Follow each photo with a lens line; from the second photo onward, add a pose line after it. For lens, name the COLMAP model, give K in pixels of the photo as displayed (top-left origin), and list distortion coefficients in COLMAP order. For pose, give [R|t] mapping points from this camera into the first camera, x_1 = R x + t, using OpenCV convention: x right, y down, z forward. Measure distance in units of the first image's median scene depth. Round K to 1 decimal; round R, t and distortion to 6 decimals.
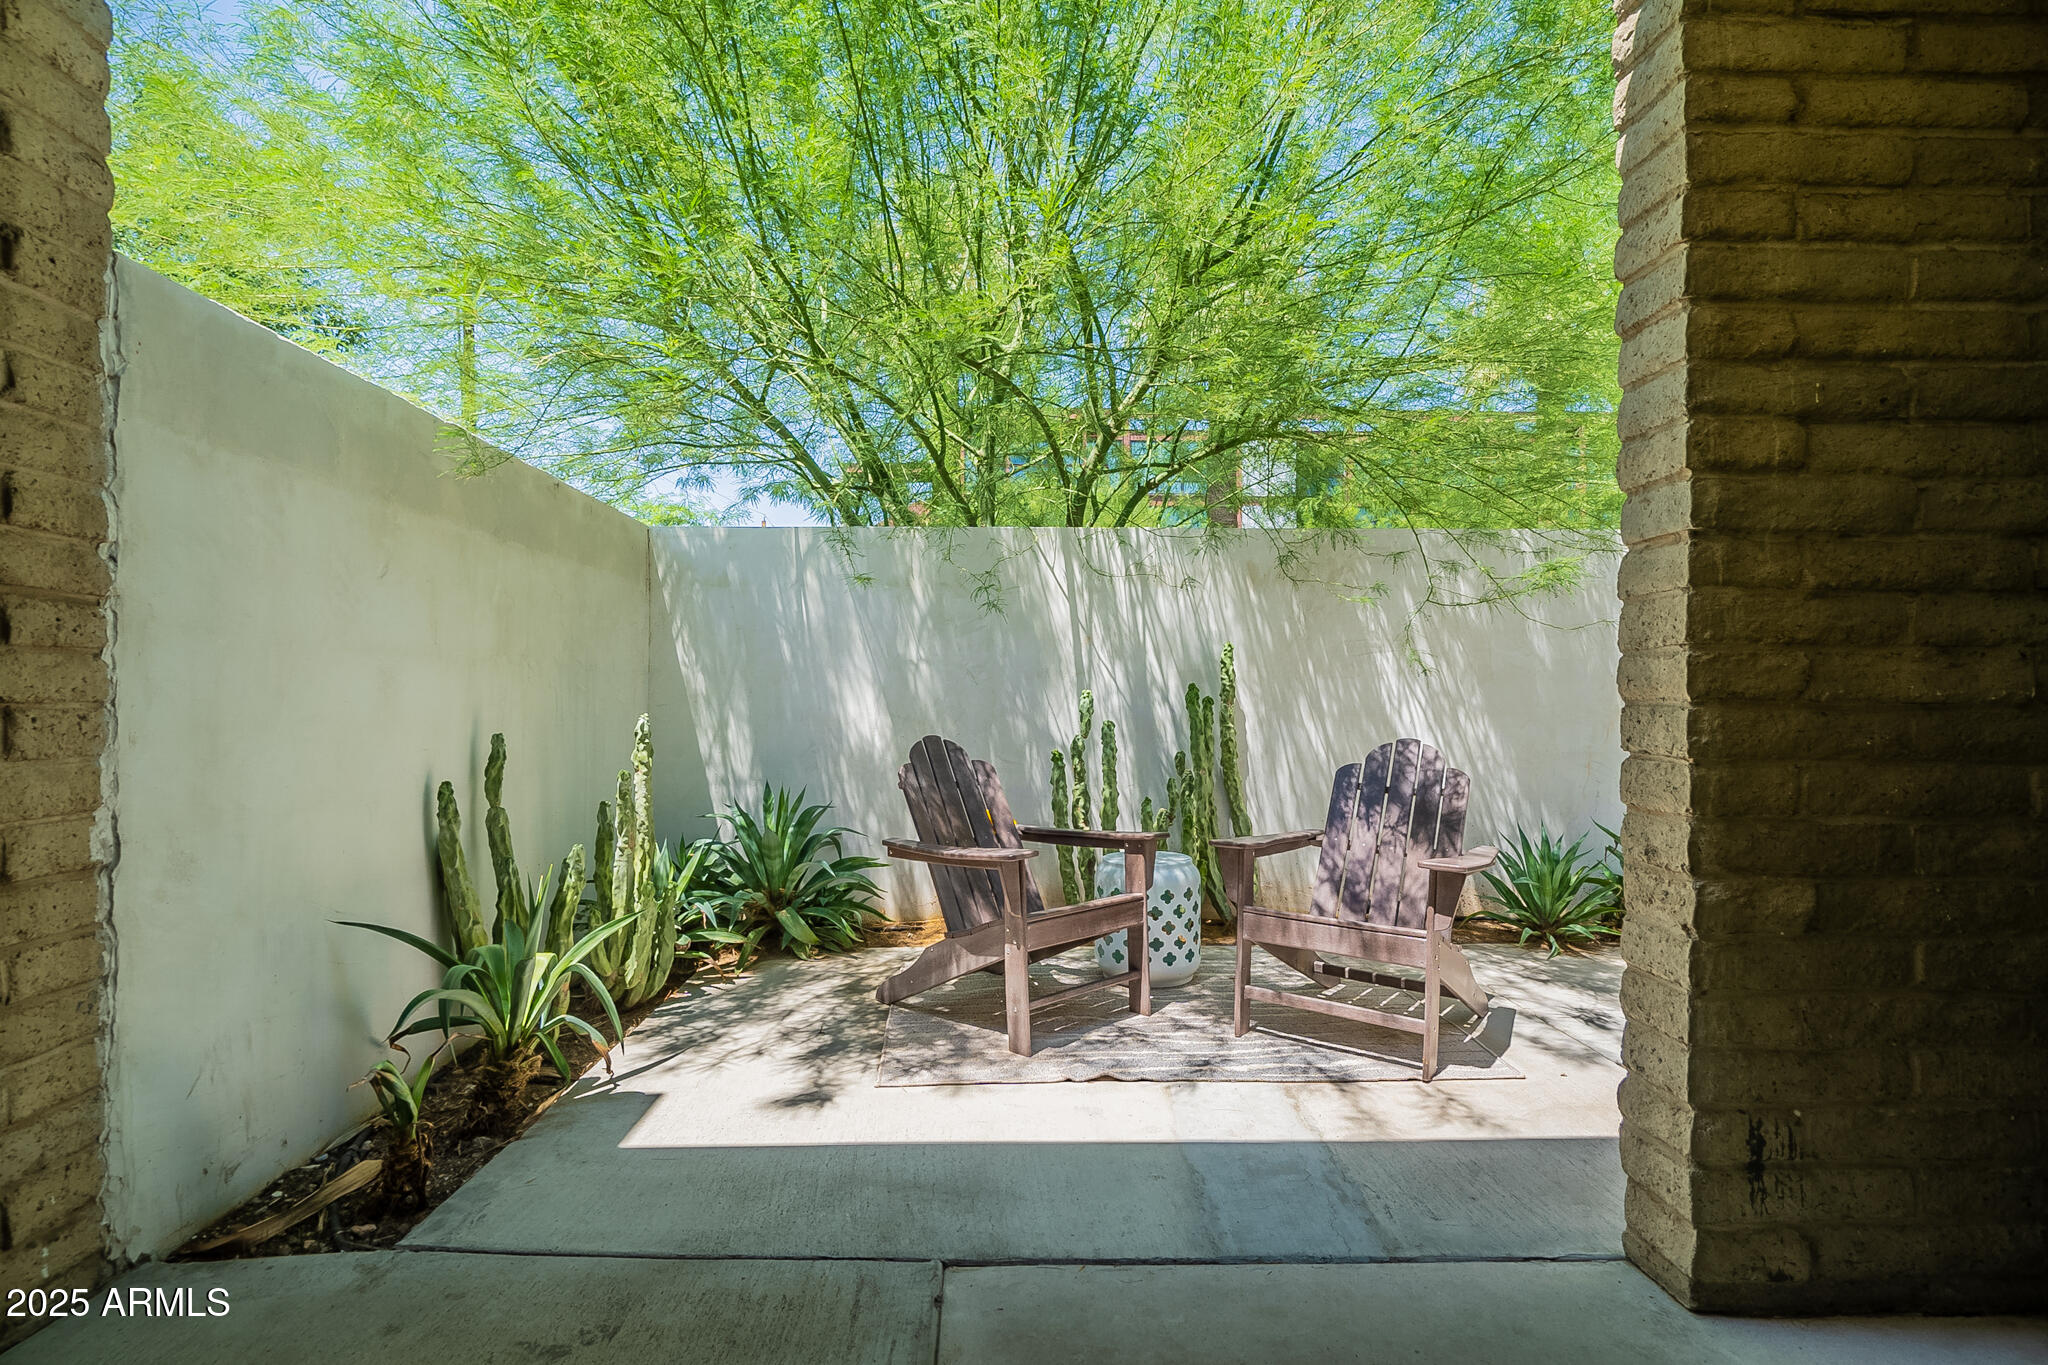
lens RADIAL K [[962.6, 0, 999.9], [0, 962.6, 686.3], [0, 0, 1]] dist [0.000265, 0.000070]
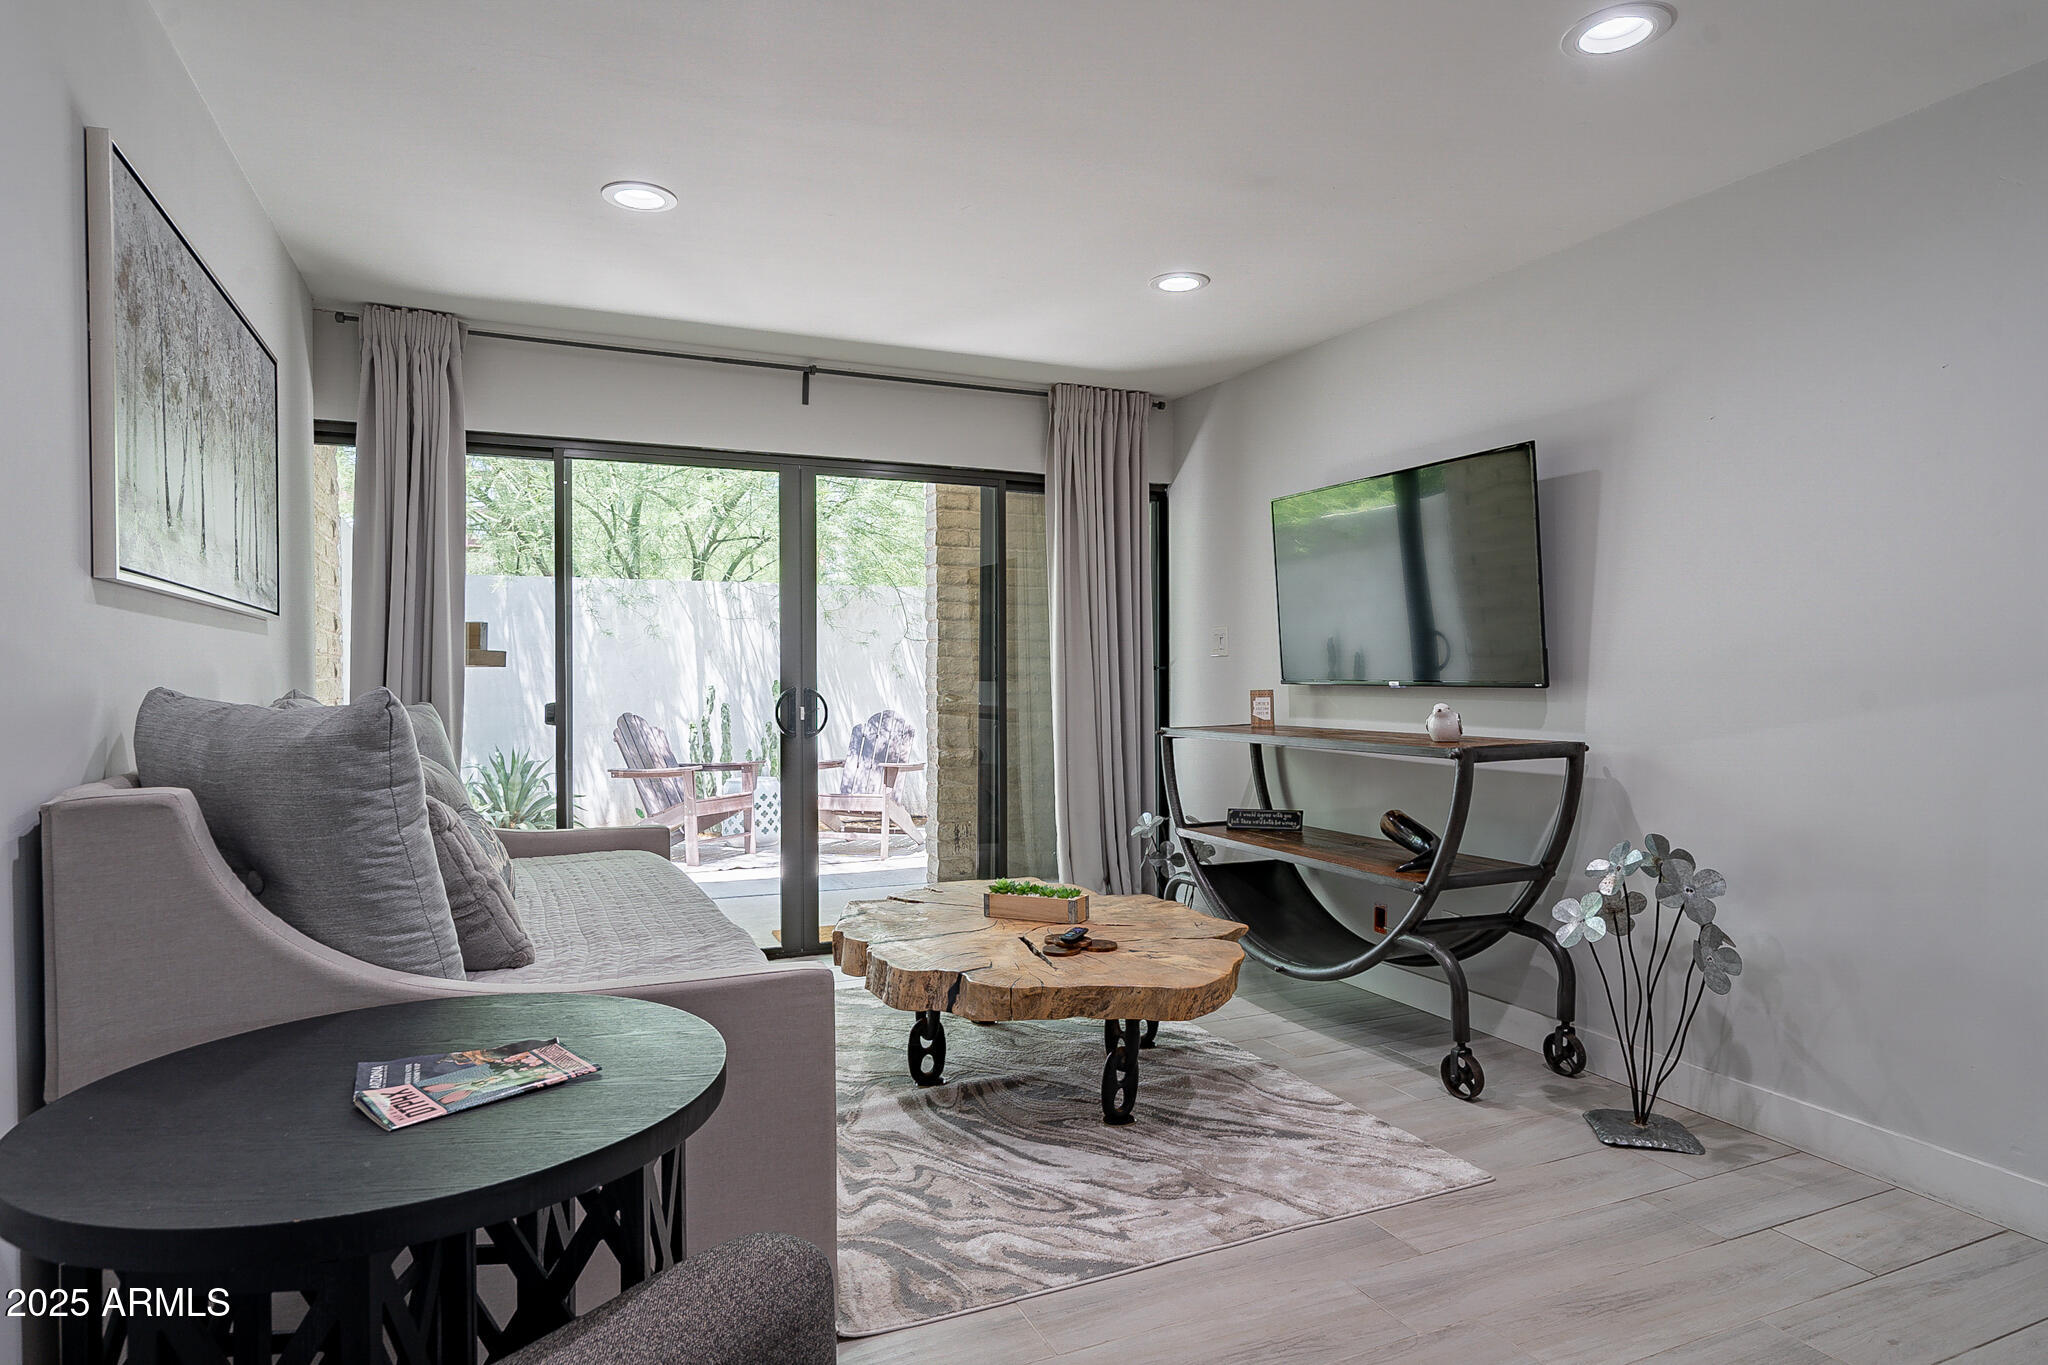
lens RADIAL K [[1130.6, 0, 1015.0], [0, 1130.6, 686.7], [0, 0, 1]] dist [0.000106, 0.000961]
pose [[0.916781, -0.004008, 0.399371, -0.226872], [-0.002704, 0.999864, 0.016241, -0.028316], [-0.399382, -0.015969, 0.916646, -1.070747]]
